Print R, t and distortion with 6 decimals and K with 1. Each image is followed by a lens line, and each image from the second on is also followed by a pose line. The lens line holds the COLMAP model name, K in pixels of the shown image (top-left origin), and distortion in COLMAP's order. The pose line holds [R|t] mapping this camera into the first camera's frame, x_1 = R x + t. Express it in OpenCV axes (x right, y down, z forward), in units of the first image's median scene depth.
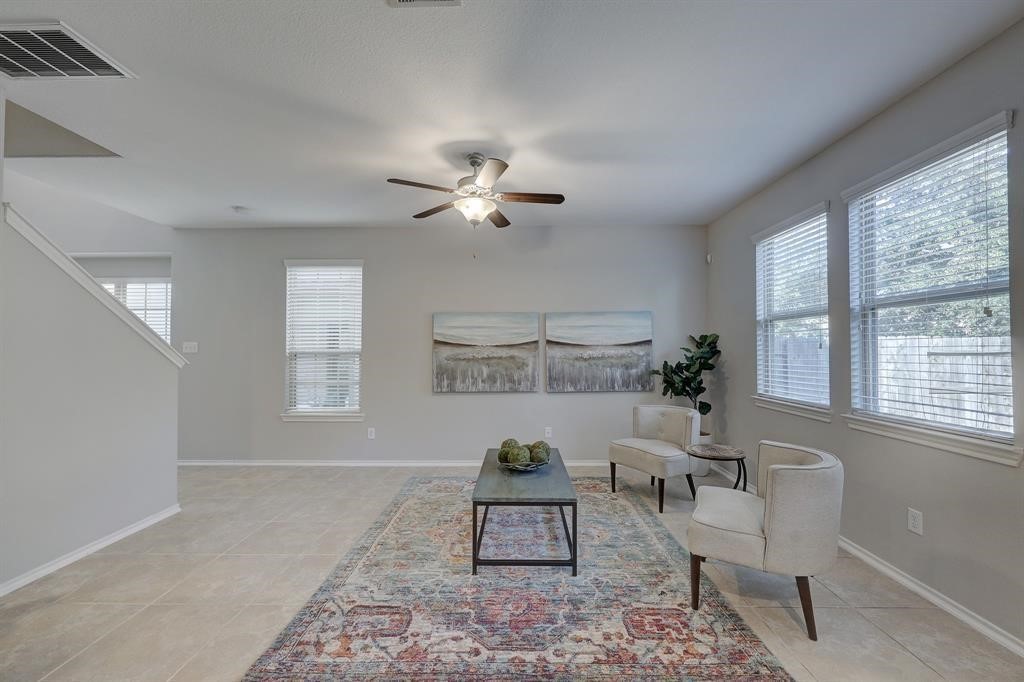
lens RADIAL K [[413.7, 0, 513.9], [0, 413.7, 341.6], [0, 0, 1]] dist [-0.000615, -0.000200]
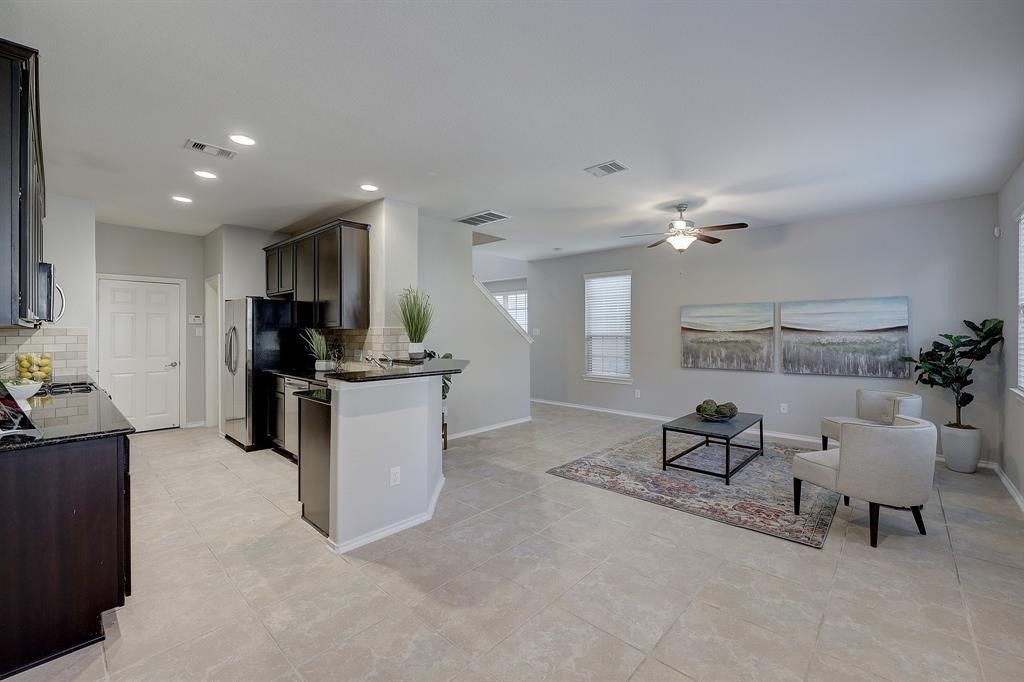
lens RADIAL K [[421.9, 0, 516.9], [0, 421.9, 331.3], [0, 0, 1]] dist [0.001630, 0.000215]
pose [[0.748263, 0.002020, -0.663399, 0.379536], [0.014205, 0.999717, 0.019066, -0.029058], [0.663250, -0.023690, 0.748022, -0.428203]]
